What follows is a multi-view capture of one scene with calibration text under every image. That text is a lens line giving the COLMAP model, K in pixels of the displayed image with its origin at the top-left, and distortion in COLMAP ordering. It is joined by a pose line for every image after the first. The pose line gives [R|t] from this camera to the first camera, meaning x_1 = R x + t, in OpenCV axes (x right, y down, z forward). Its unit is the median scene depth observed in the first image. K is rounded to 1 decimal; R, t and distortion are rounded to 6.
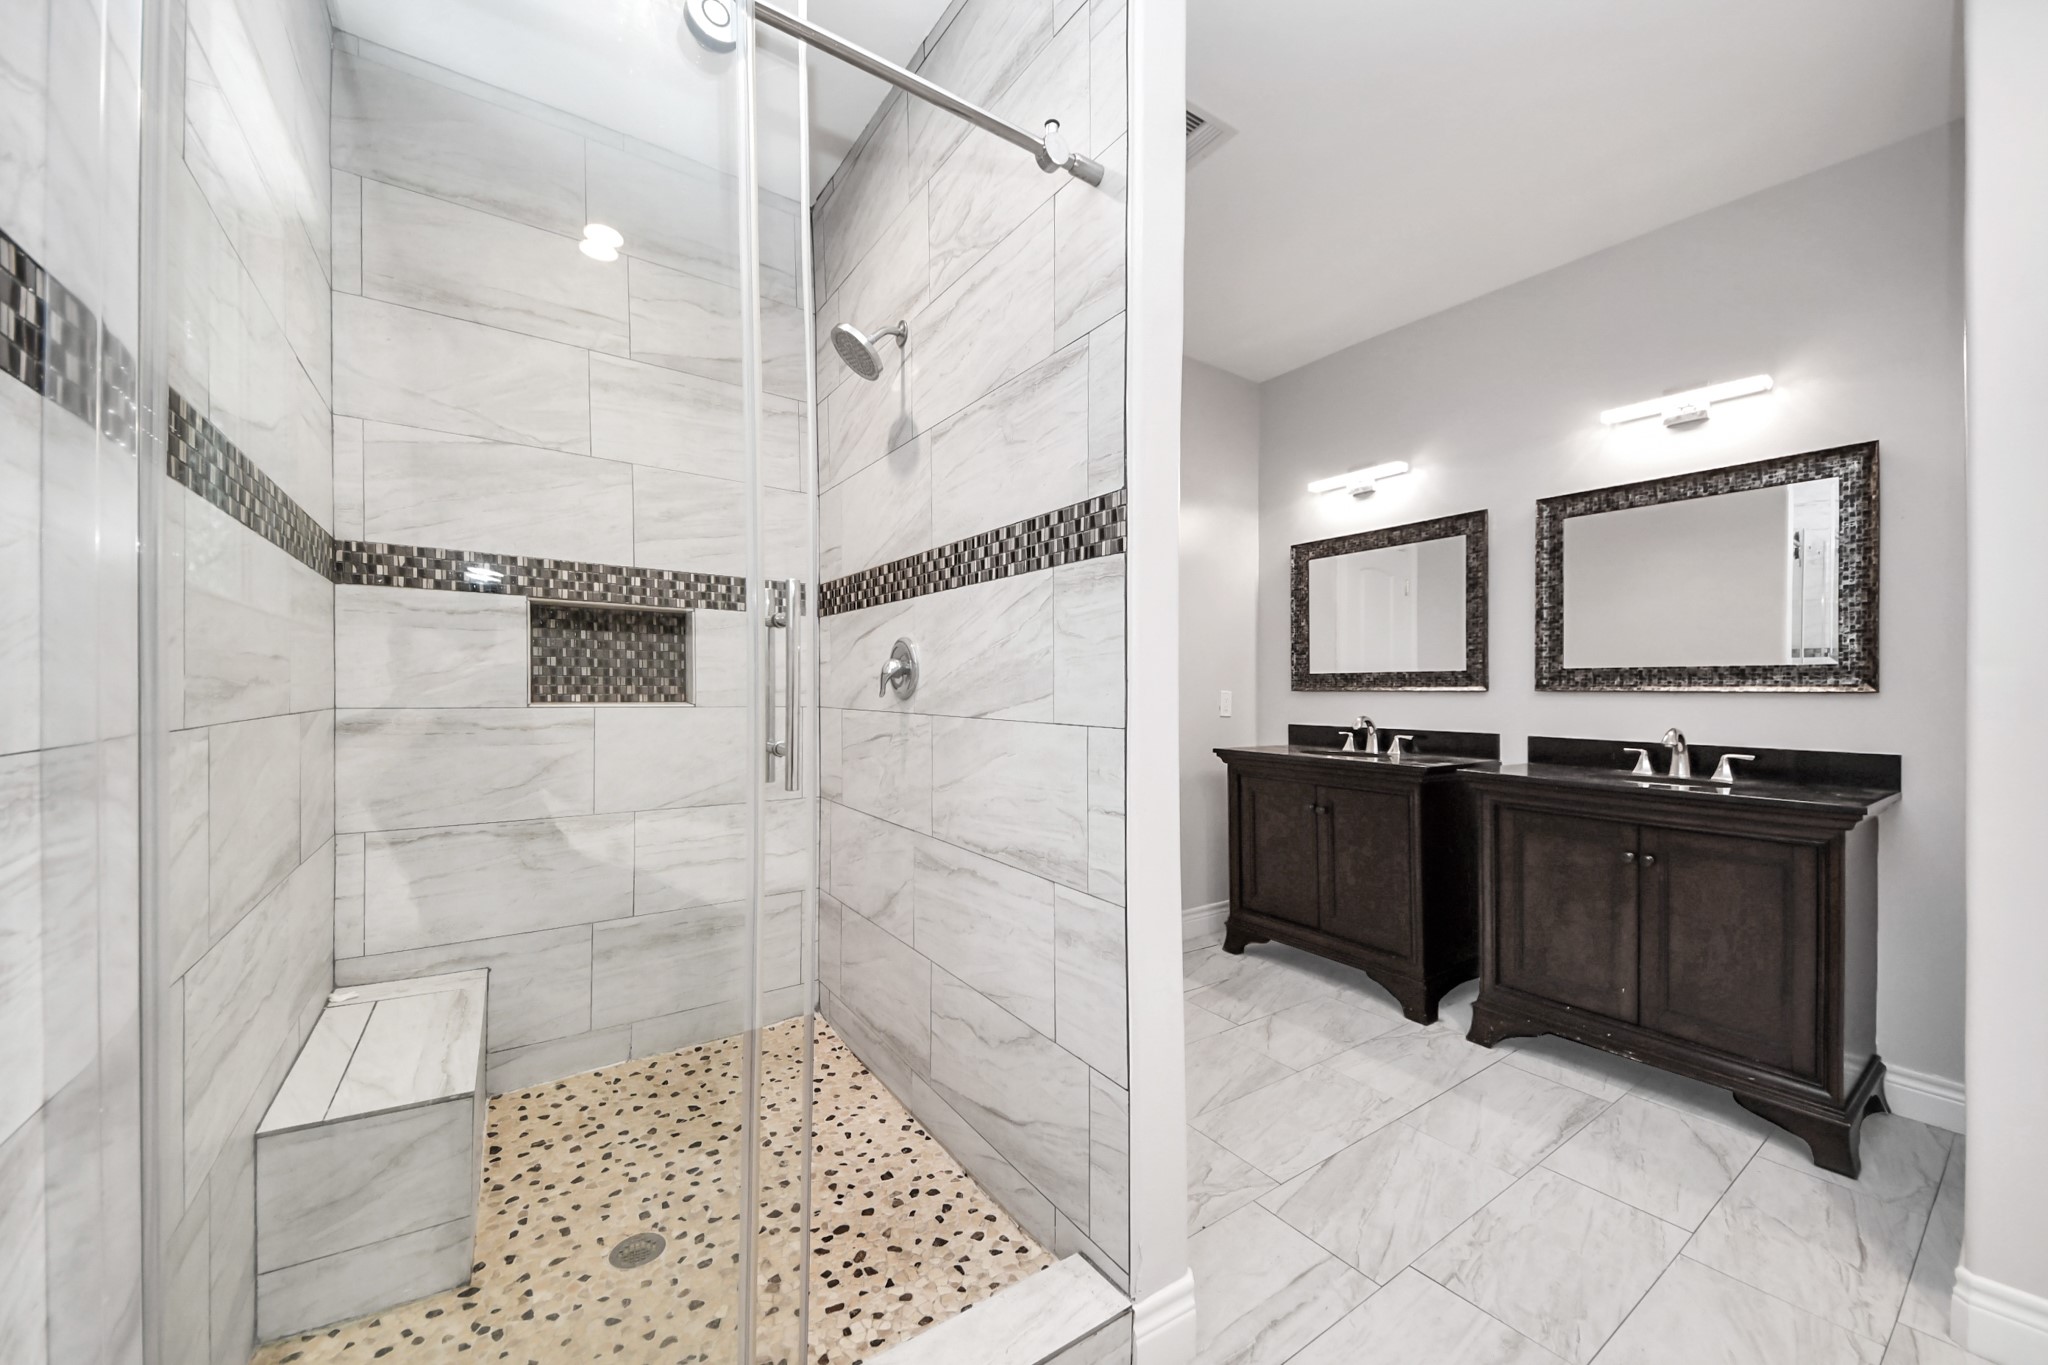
lens RADIAL K [[735.1, 0, 978.4], [0, 735.1, 682.3], [0, 0, 1]] dist [-0.000578, -0.011744]
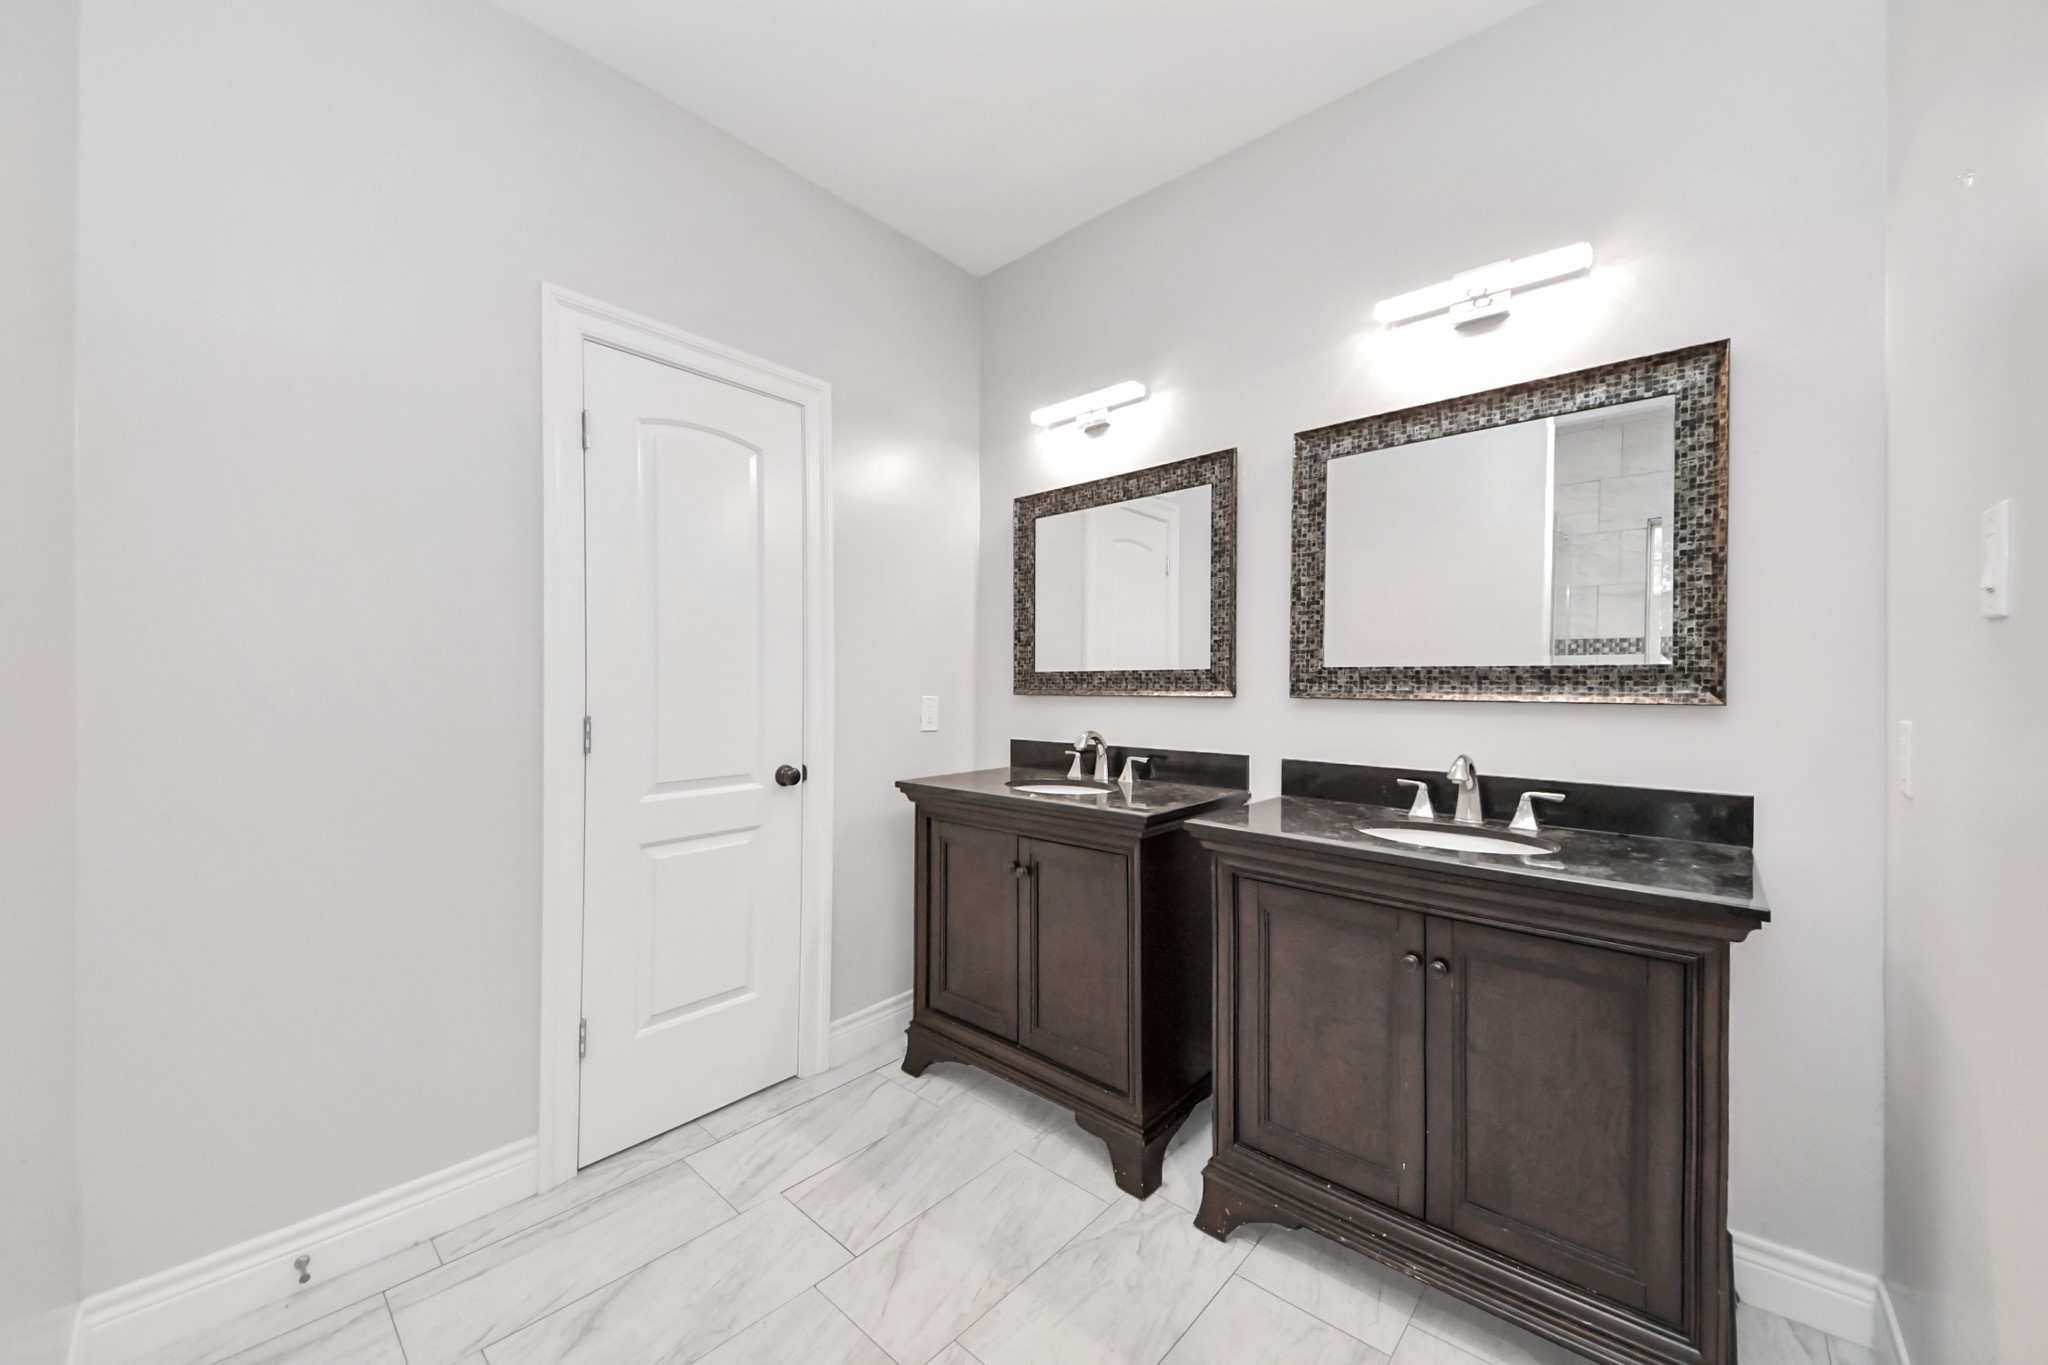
lens RADIAL K [[713.3, 0, 1024.0], [0, 713.3, 682.5], [0, 0, 1]] dist [-0.000263, -0.009716]
pose [[0.964790, 0.001036, 0.263020, 0.339467], [-0.003452, 0.999956, 0.008726, -0.009291], [-0.262999, -0.009326, 0.964751, 0.411877]]
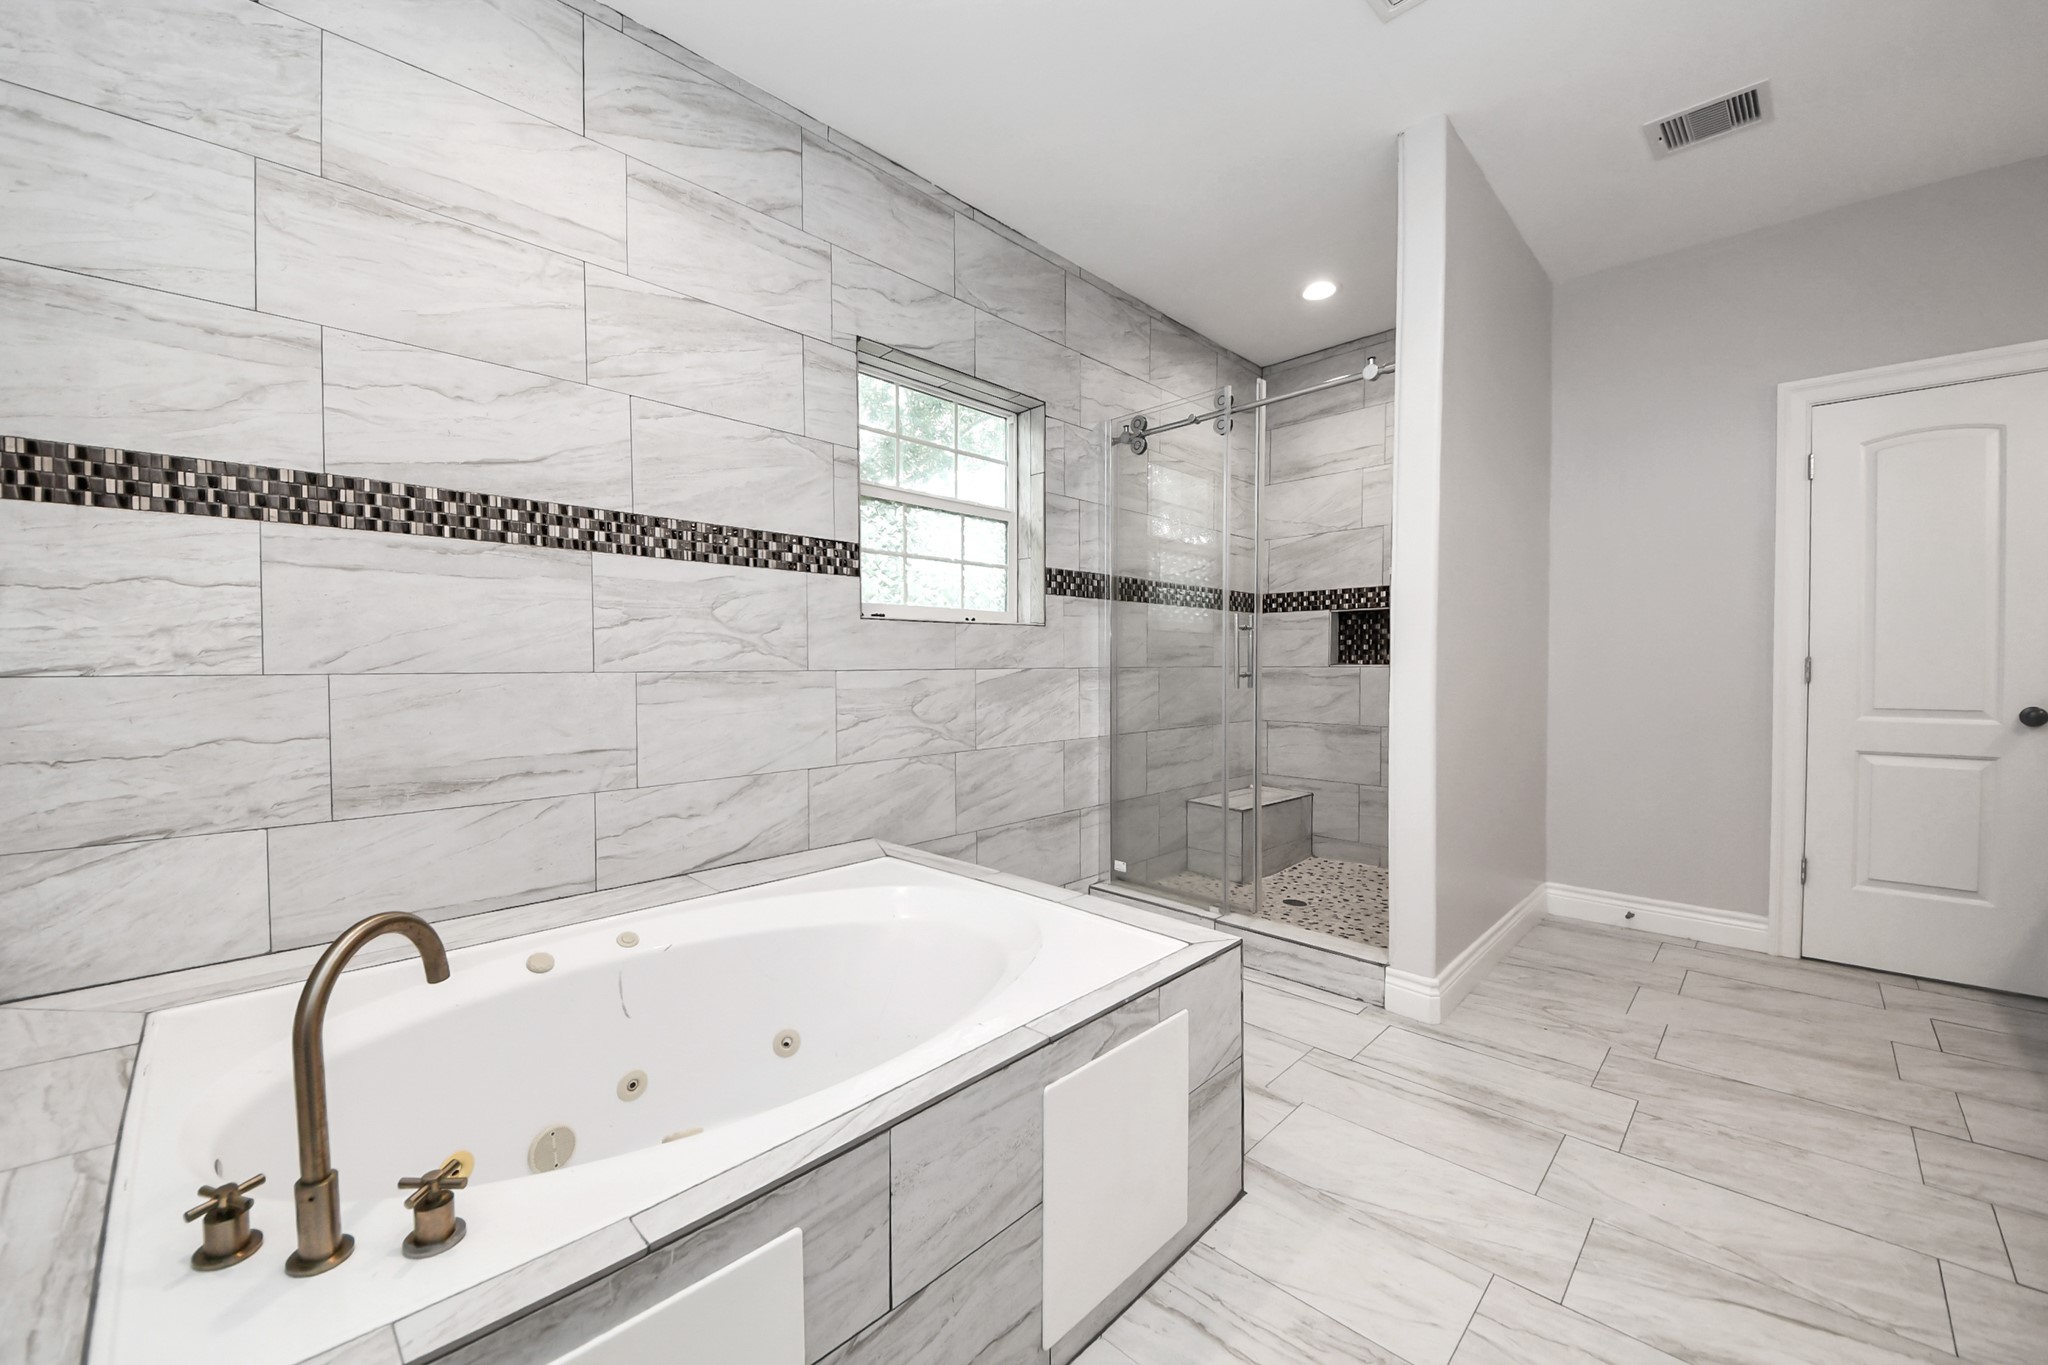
lens RADIAL K [[732.4, 0, 1019.1], [0, 732.4, 696.7], [0, 0, 1]] dist [0.025113, -0.016968]
pose [[0.179830, 0.024713, -0.983387, 0.962060], [0.016121, 0.999476, 0.028065, 0.037500], [0.983566, -0.020900, 0.179337, -0.141773]]
